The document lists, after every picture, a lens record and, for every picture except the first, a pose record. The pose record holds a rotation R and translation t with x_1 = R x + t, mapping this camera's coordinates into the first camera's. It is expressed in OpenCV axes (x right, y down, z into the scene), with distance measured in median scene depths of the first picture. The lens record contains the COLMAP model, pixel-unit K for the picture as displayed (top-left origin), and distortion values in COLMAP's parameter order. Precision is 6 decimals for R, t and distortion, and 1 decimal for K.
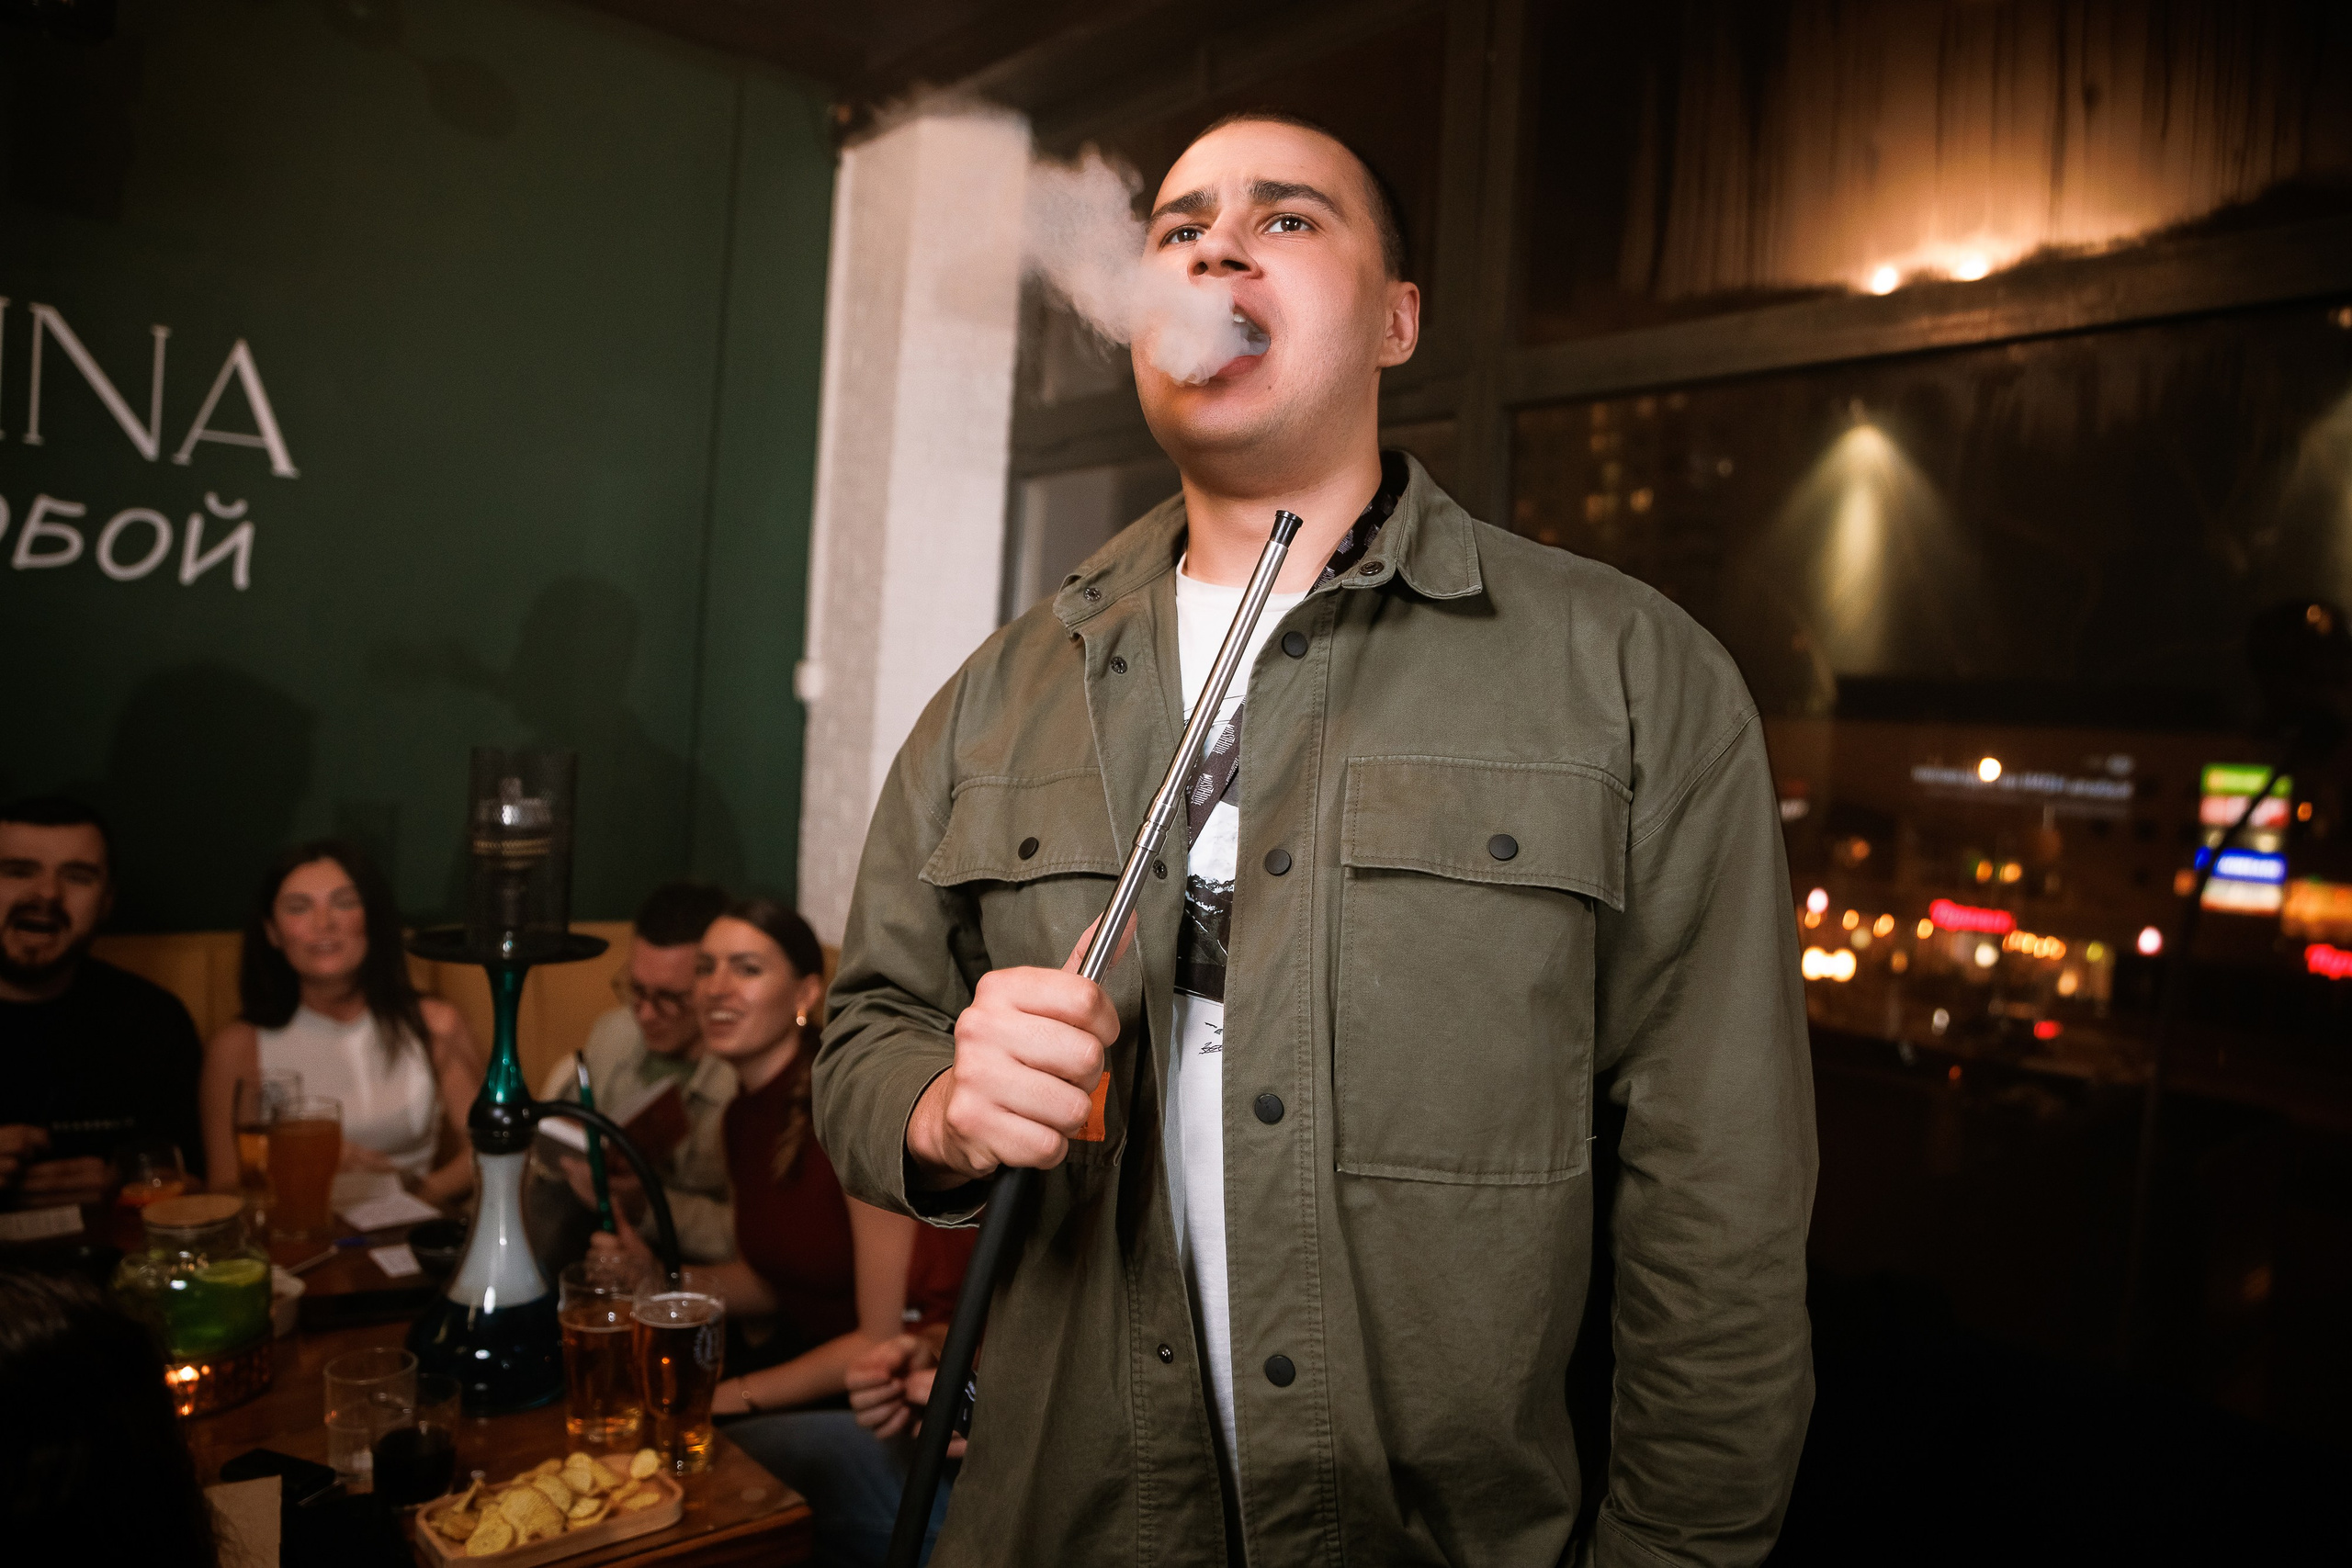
lens RADIAL K [[1698.4, 0, 1176.0], [0, 1698.4, 784.0], [0, 0, 1]] dist [-0.007359, 0.046132]
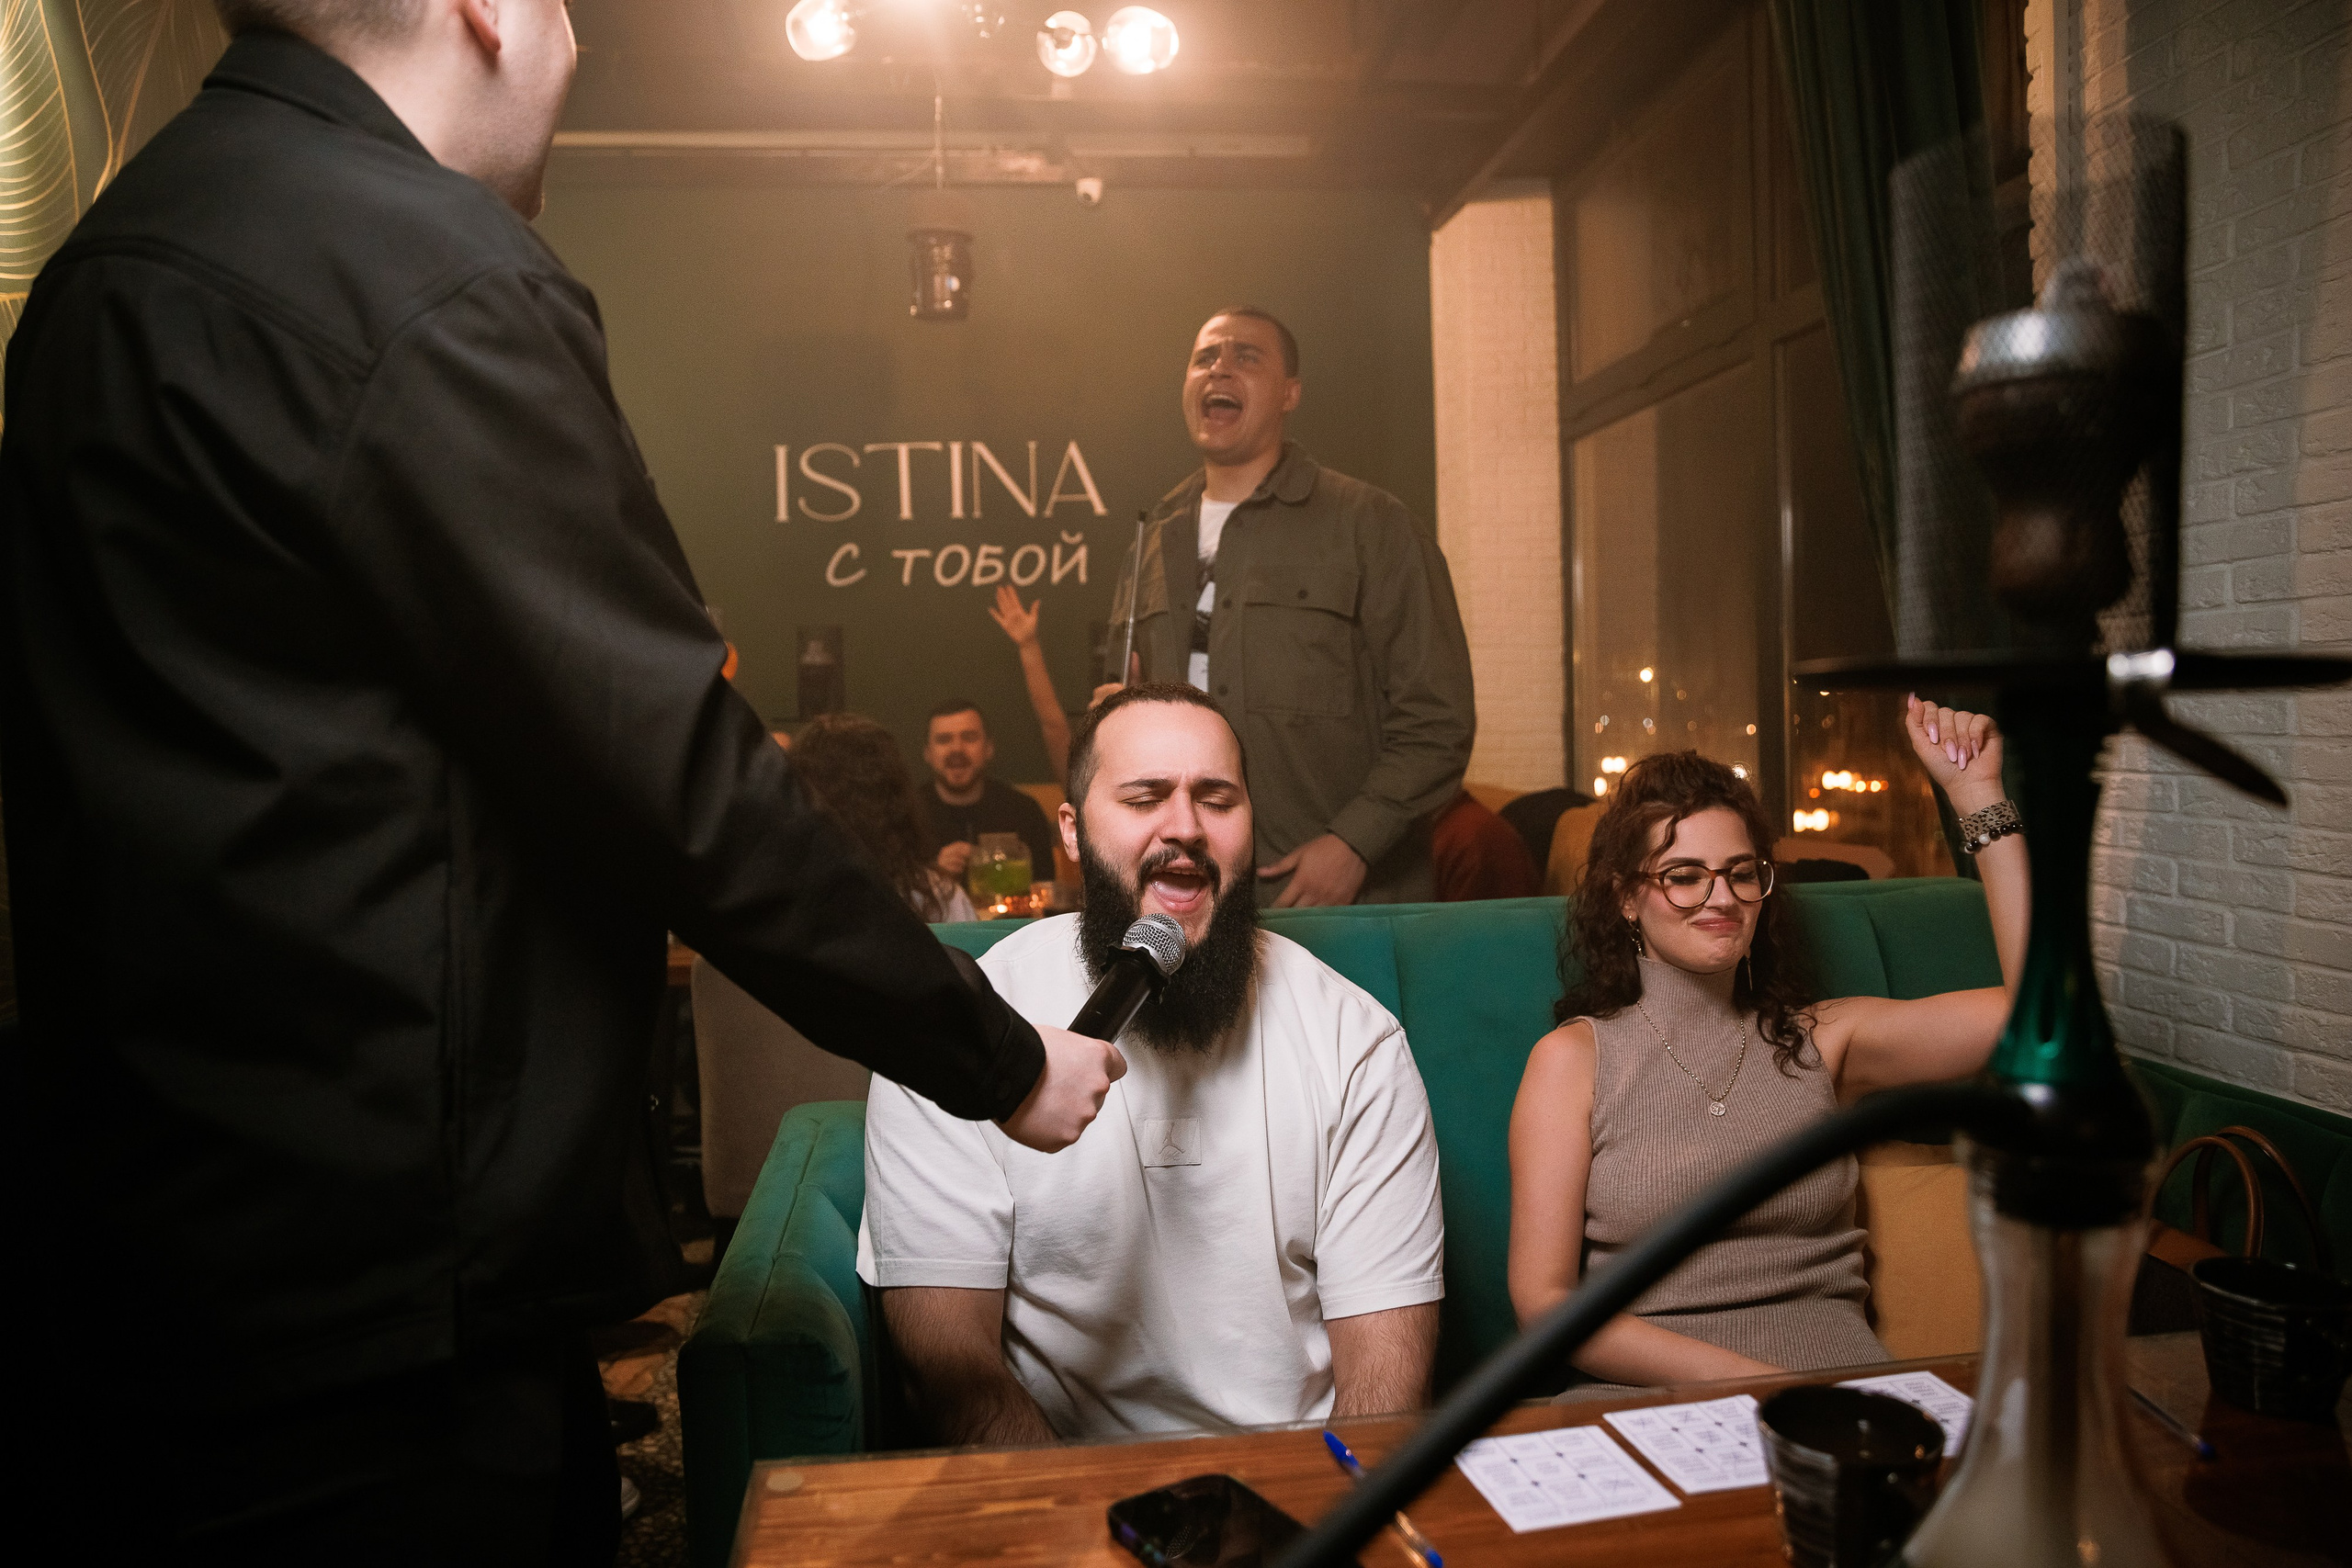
lens RADIAL K [[1698.4, 0, 1176.0], [0, 1698.4, 784.0], [0, 0, 1]] dist [-0.007359, 0.046132]
pose [[0.848131, -0.057008, -0.526711, 0.335408], [0.062538, 0.998016, -0.007318, 0.083650], [0.526083, -0.026733, 0.850013, -0.327373]]
